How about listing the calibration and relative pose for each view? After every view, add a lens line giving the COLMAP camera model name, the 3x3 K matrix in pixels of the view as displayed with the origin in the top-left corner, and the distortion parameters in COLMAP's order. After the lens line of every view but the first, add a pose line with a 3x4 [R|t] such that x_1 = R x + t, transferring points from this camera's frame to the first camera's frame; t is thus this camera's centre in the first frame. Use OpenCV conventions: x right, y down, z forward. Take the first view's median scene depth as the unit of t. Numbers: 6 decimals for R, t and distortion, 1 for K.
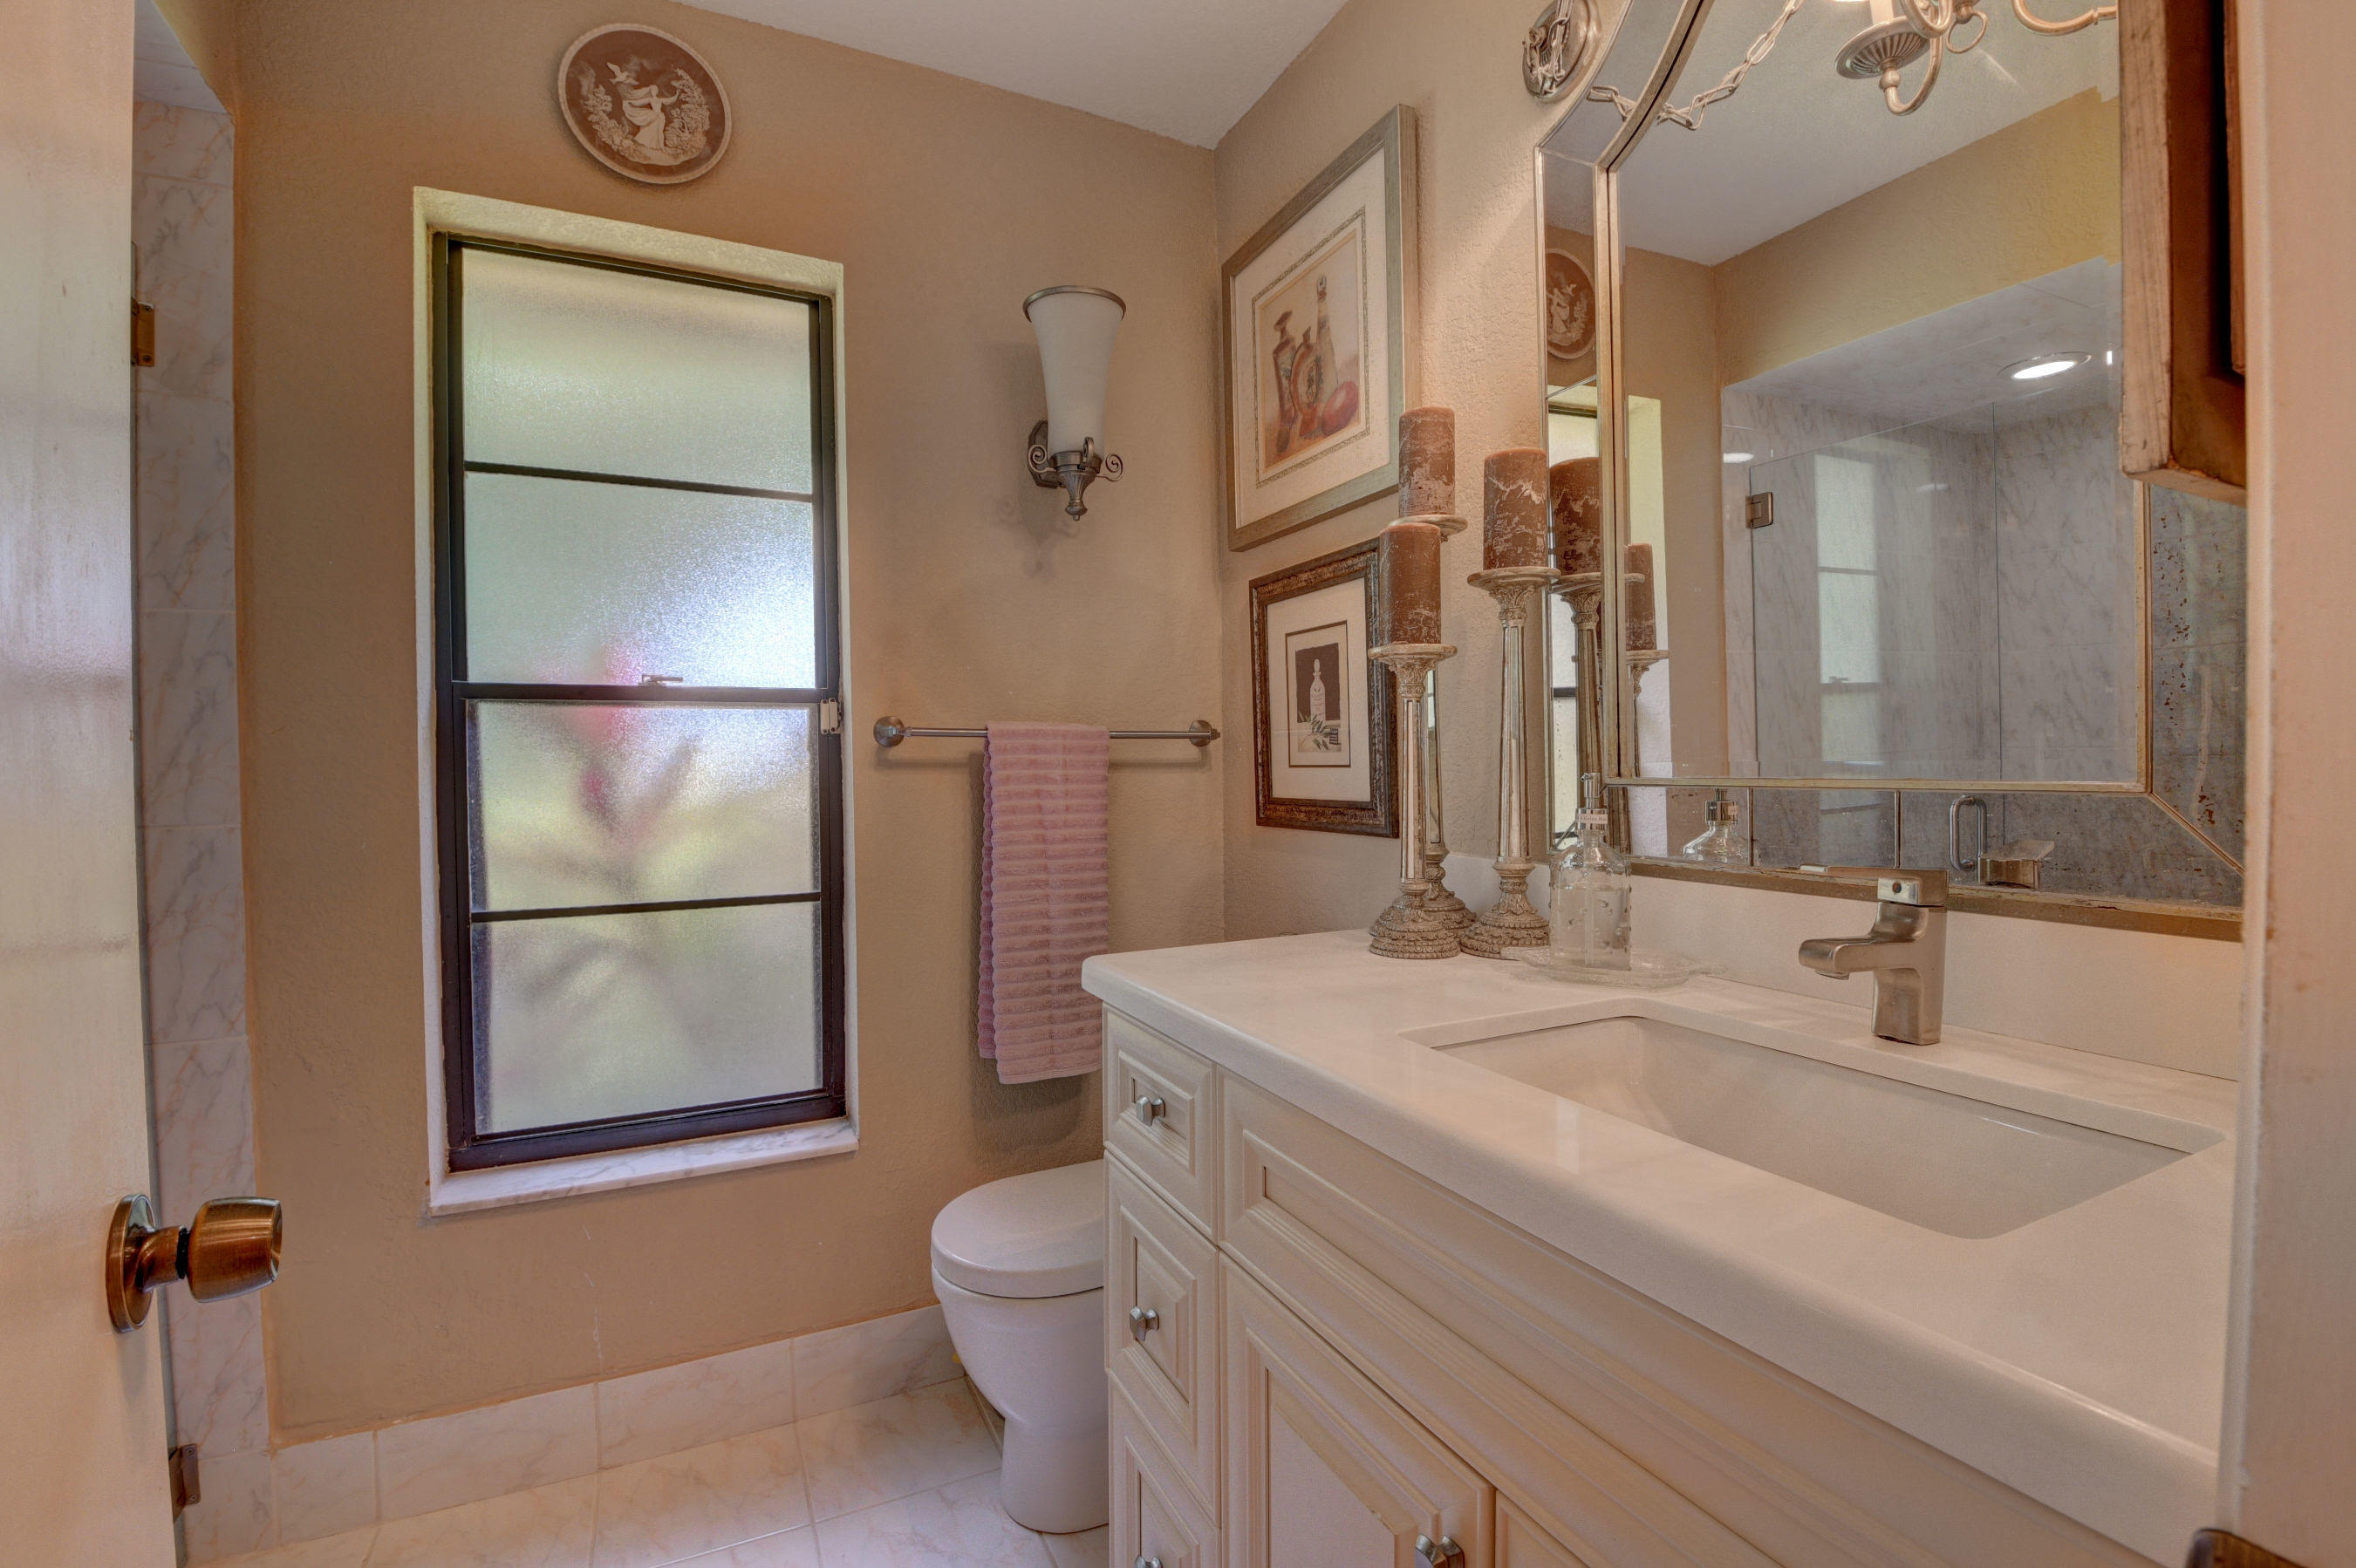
lens RADIAL K [[1043.3, 0, 1178.0], [0, 1043.3, 784.0], [0, 0, 1]] dist [-0.000296, -0.015387]
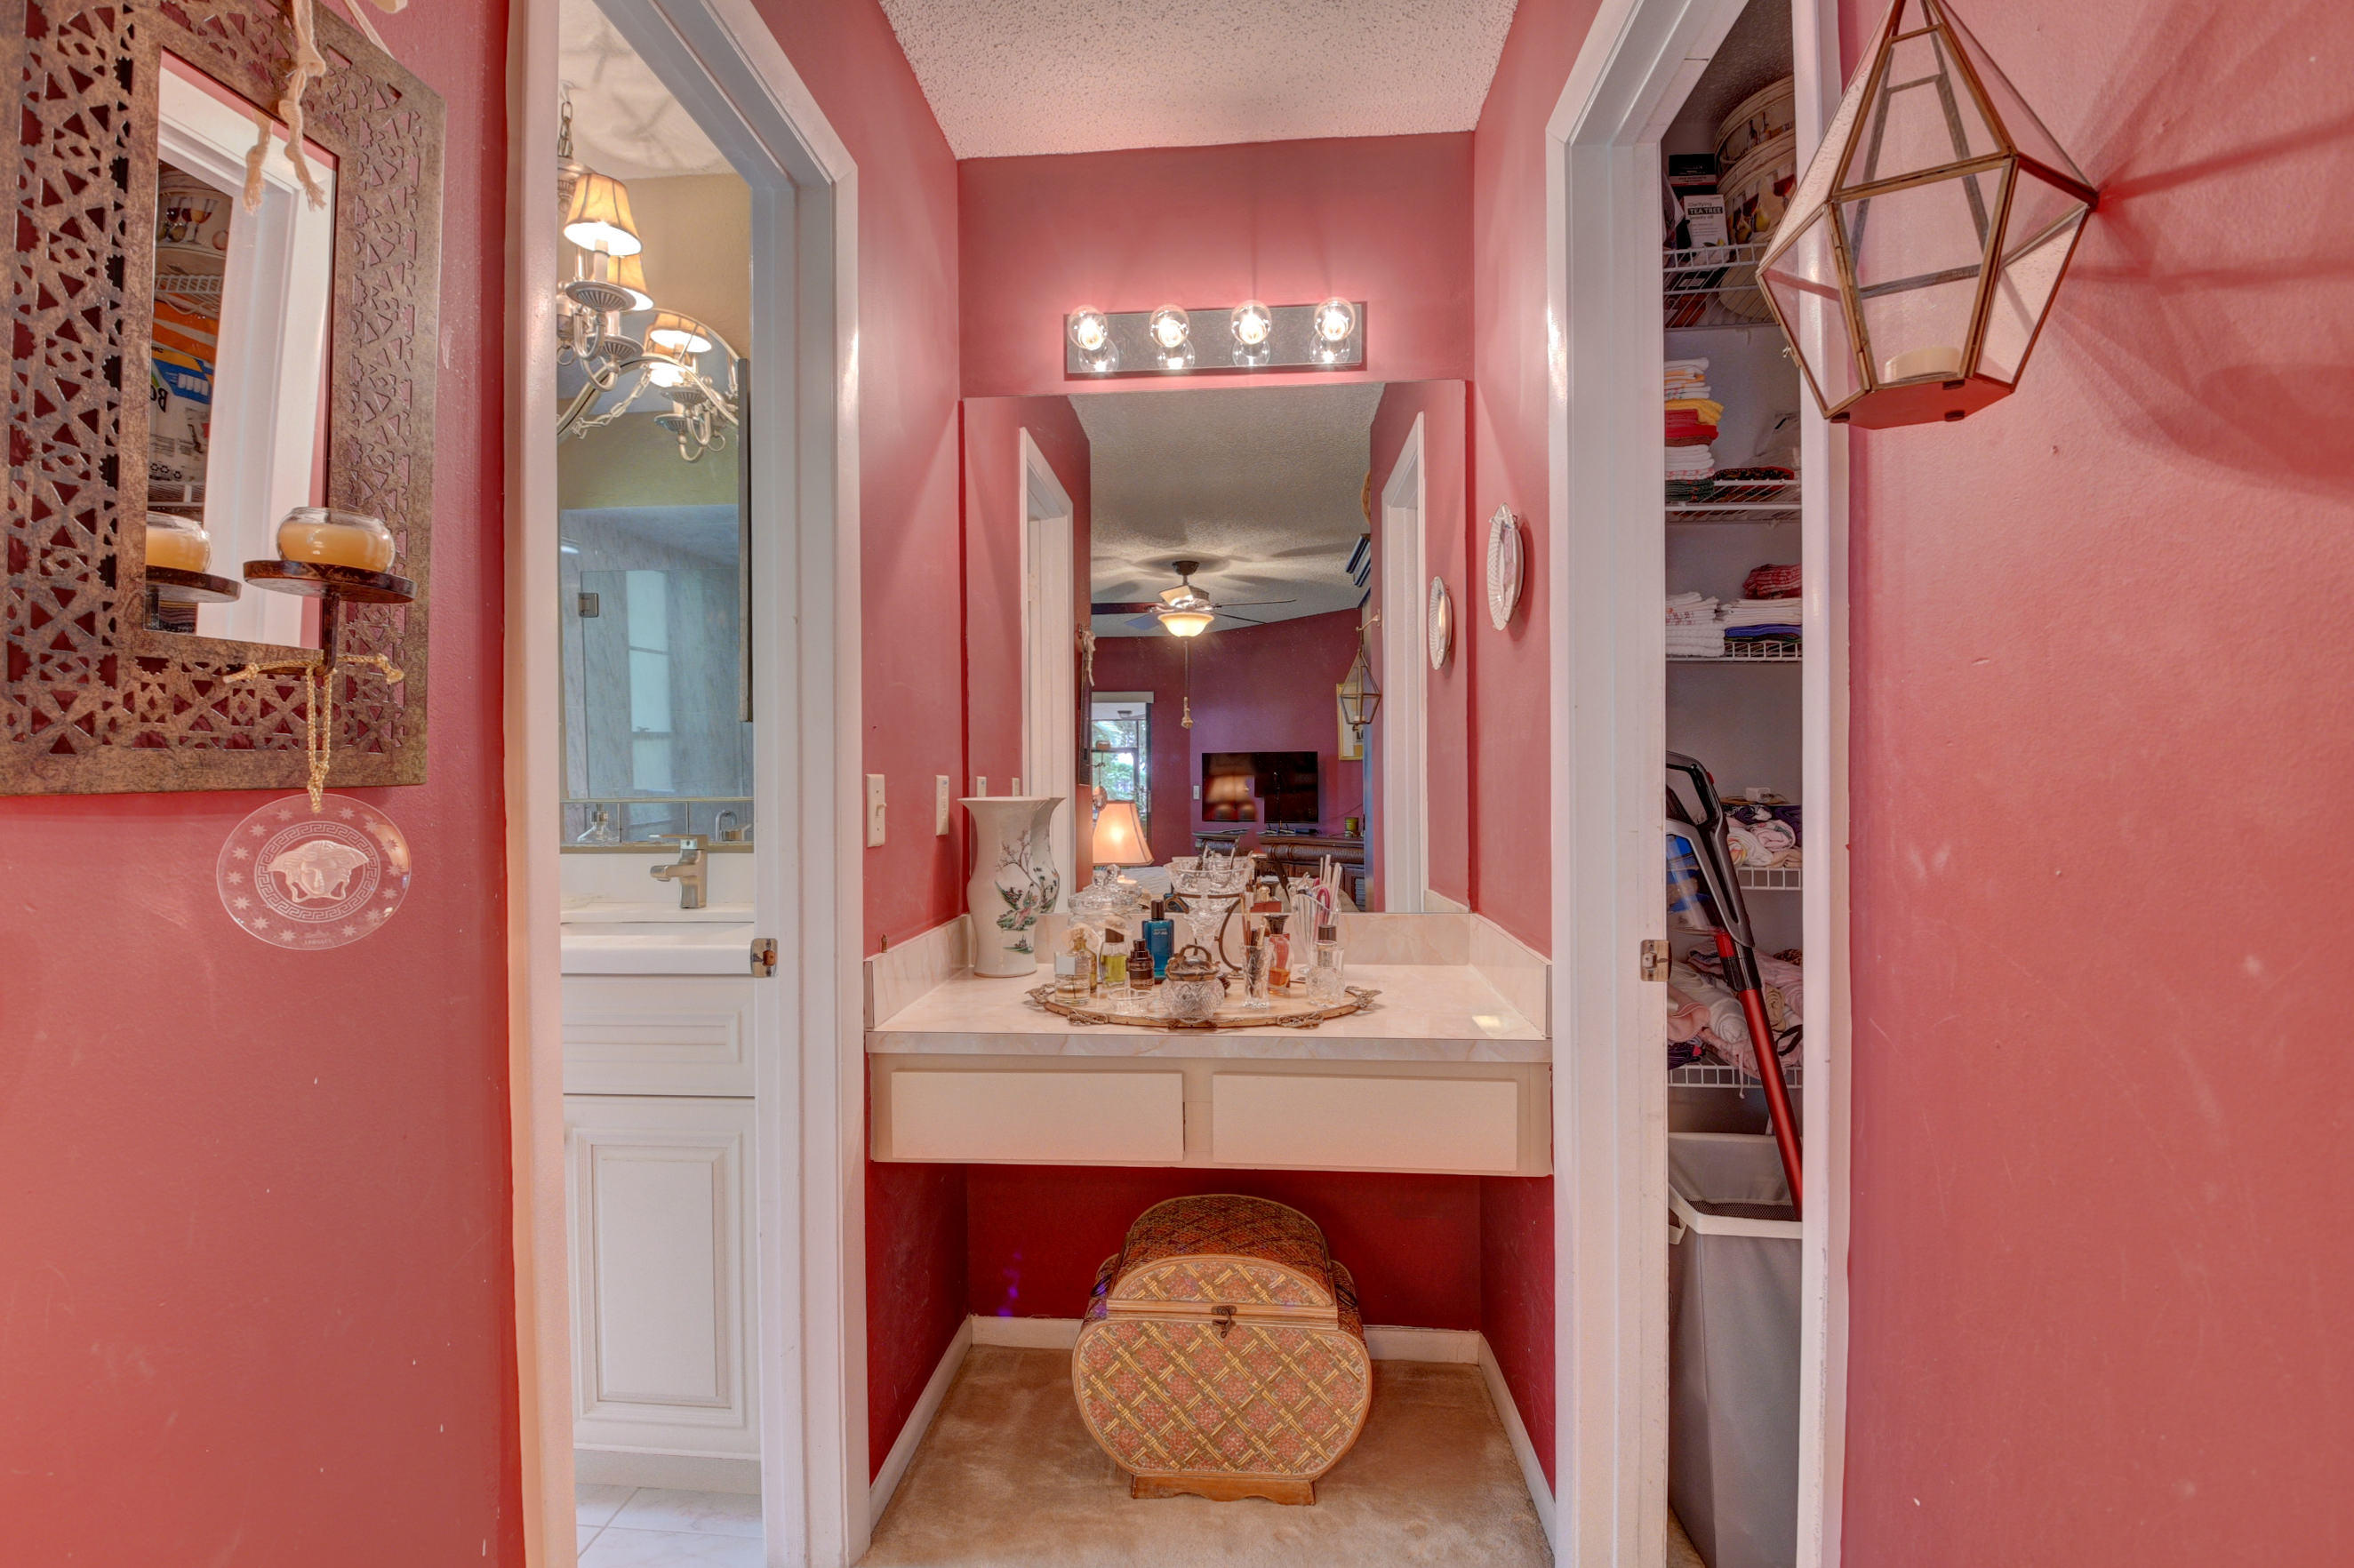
lens RADIAL K [[1048.3, 0, 1177.0], [0, 1048.3, 784.0], [0, 0, 1]] dist [0.037593, -0.042624]
pose [[0.501366, 0.002984, 0.865230, -0.395121], [0.018567, 0.999727, -0.014206, 0.010009], [-0.865036, 0.023187, 0.501174, -0.557687]]
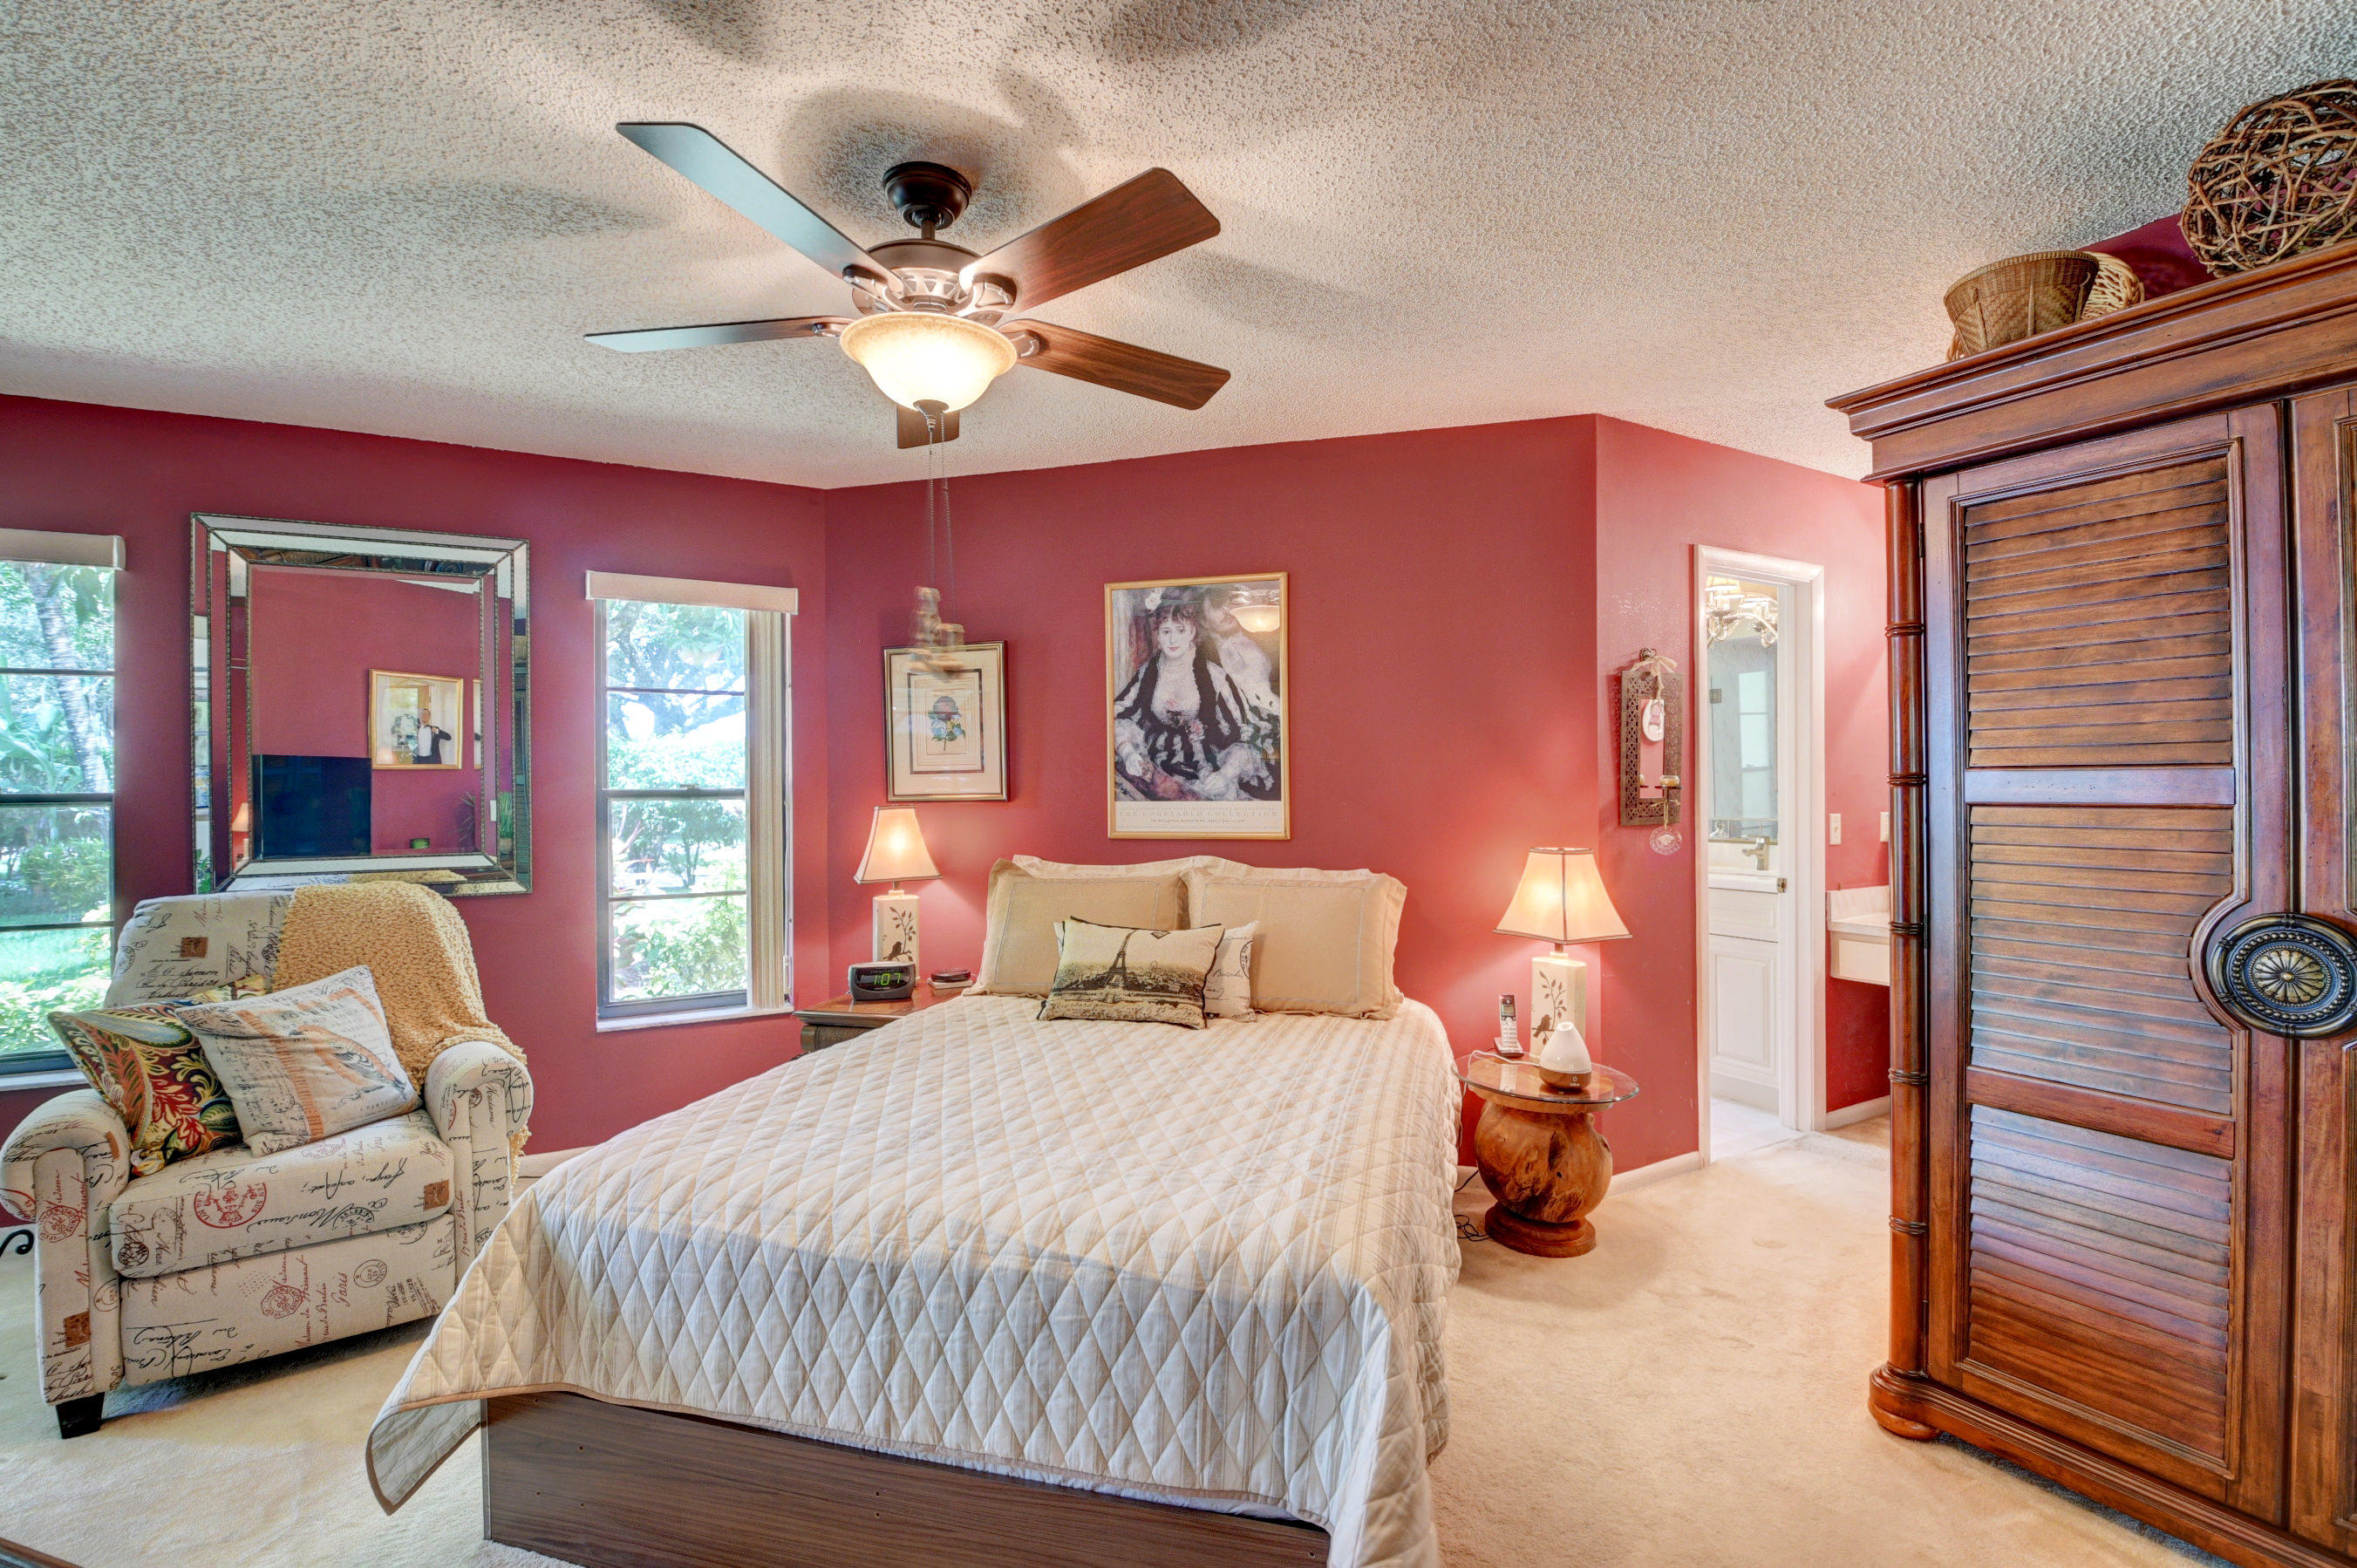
lens RADIAL K [[1049.8, 0, 1178.5], [0, 1049.8, 784.0], [0, 0, 1]] dist [0.037593, -0.042624]
pose [[0.997741, 0.005013, 0.066989, -1.221563], [-0.003792, 0.999824, -0.018354, -0.032991], [-0.067069, 0.018059, 0.997585, -1.950630]]
